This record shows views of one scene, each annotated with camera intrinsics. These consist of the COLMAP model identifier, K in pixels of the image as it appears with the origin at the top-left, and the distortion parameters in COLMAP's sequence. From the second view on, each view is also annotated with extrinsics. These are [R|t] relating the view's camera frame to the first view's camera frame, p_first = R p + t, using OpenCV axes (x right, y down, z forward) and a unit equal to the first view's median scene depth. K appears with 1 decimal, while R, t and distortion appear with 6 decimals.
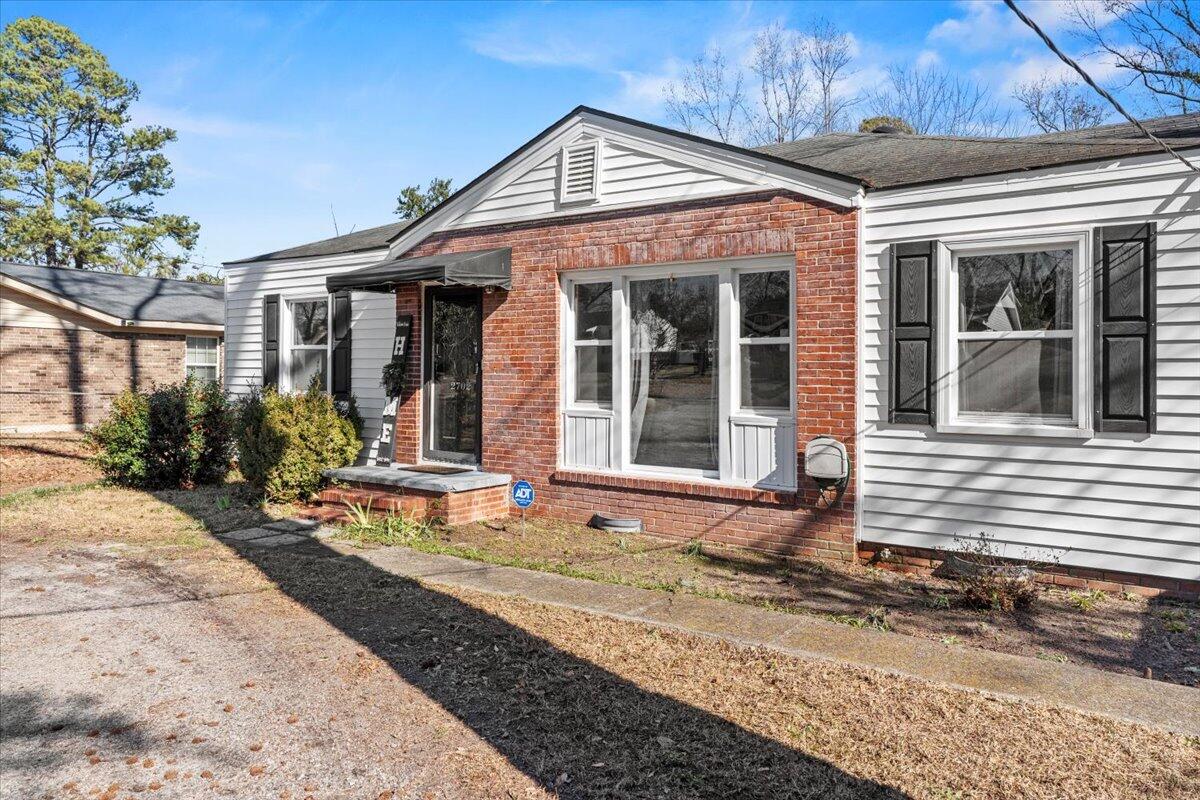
lens RADIAL K [[799.9, 0, 596.9], [0, 799.9, 369.4], [0, 0, 1]] dist [-0.001053, -0.000070]
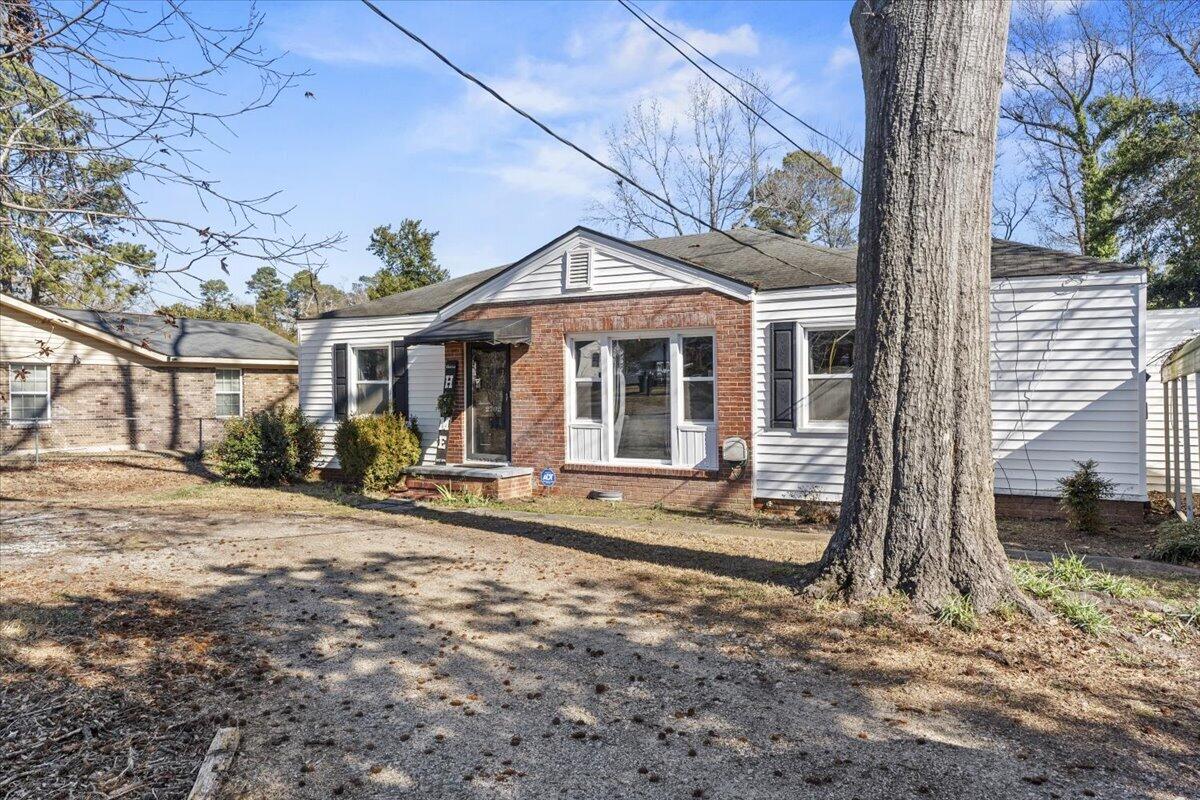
lens RADIAL K [[787.6, 0, 600.0], [0, 787.6, 400.0], [0, 0, 1]] dist [0.002093, 0.001029]
pose [[0.996695, -0.015152, 0.079814, -0.105302], [0.013758, 0.999744, 0.017988, -0.021927], [-0.080066, -0.016830, 0.996647, -0.518225]]
